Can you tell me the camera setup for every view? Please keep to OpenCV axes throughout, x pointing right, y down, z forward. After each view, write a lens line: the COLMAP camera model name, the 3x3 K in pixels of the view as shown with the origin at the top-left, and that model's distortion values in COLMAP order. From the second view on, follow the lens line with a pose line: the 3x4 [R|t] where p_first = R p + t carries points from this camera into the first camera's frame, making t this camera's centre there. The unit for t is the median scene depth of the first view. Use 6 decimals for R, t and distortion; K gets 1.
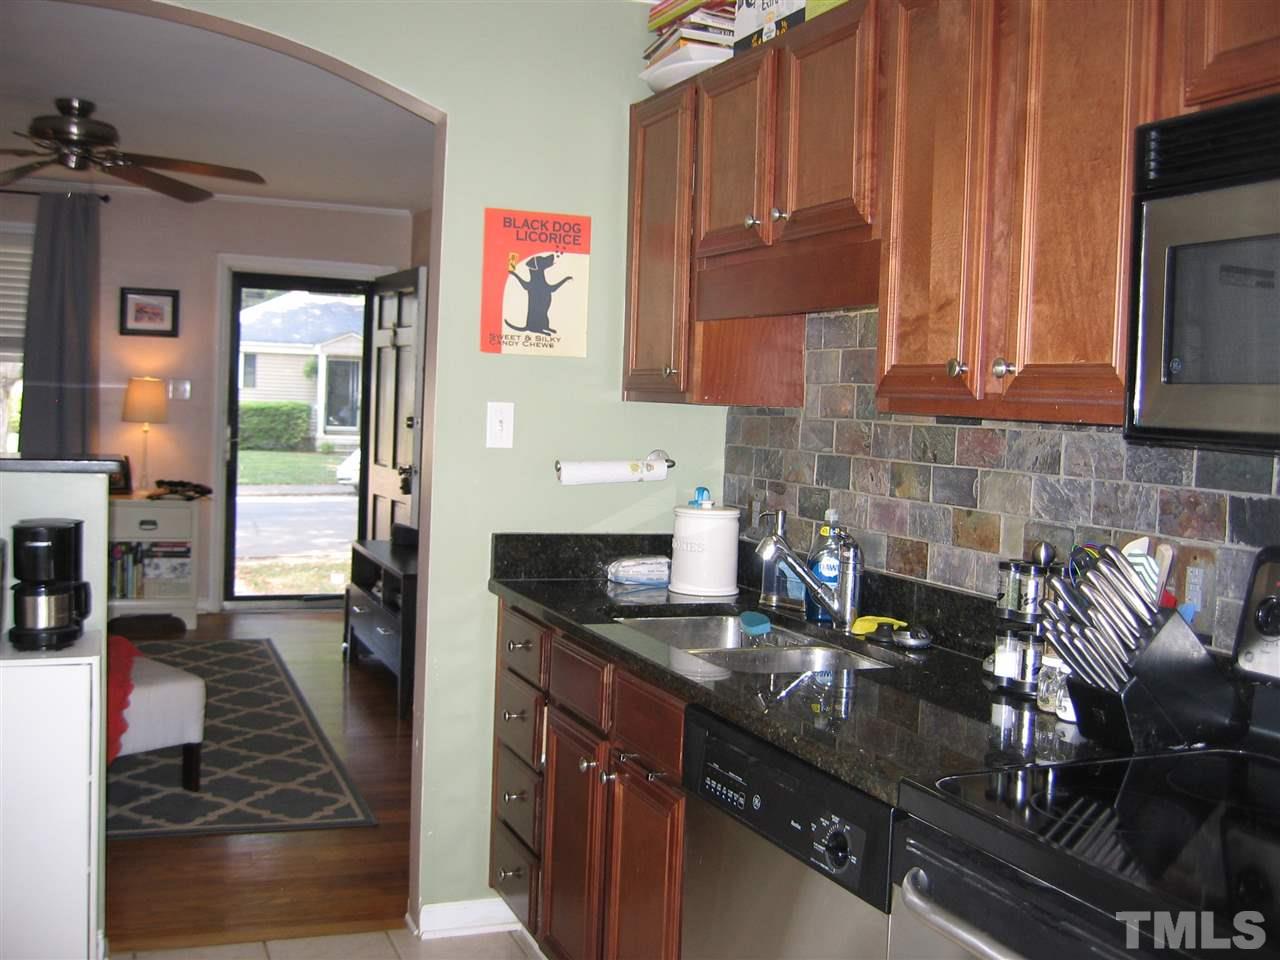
lens RADIAL K [[1313.5, 0, 638.5], [0, 1313.5, 474.3], [0, 0, 1]] dist [-0.099532, 0.000000]
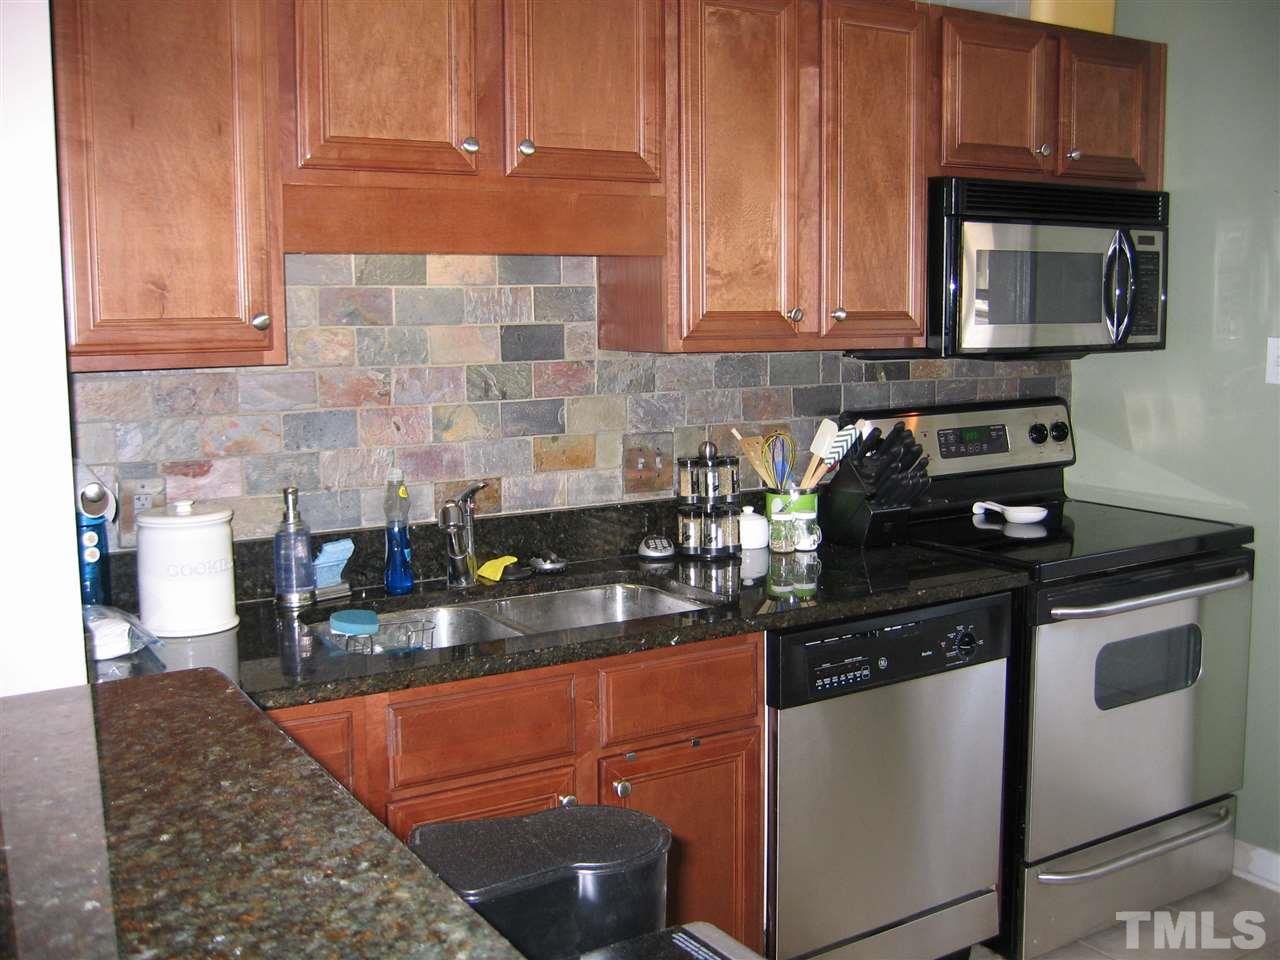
lens RADIAL K [[1313.5, 0, 638.5], [0, 1313.5, 478.3], [0, 0, 1]] dist [-0.099532, 0.000000]
pose [[-0.153567, -0.165449, 0.974189, -0.948865], [0.056315, 0.982815, 0.175791, -0.144743], [-0.986532, 0.081857, -0.141611, 1.217885]]
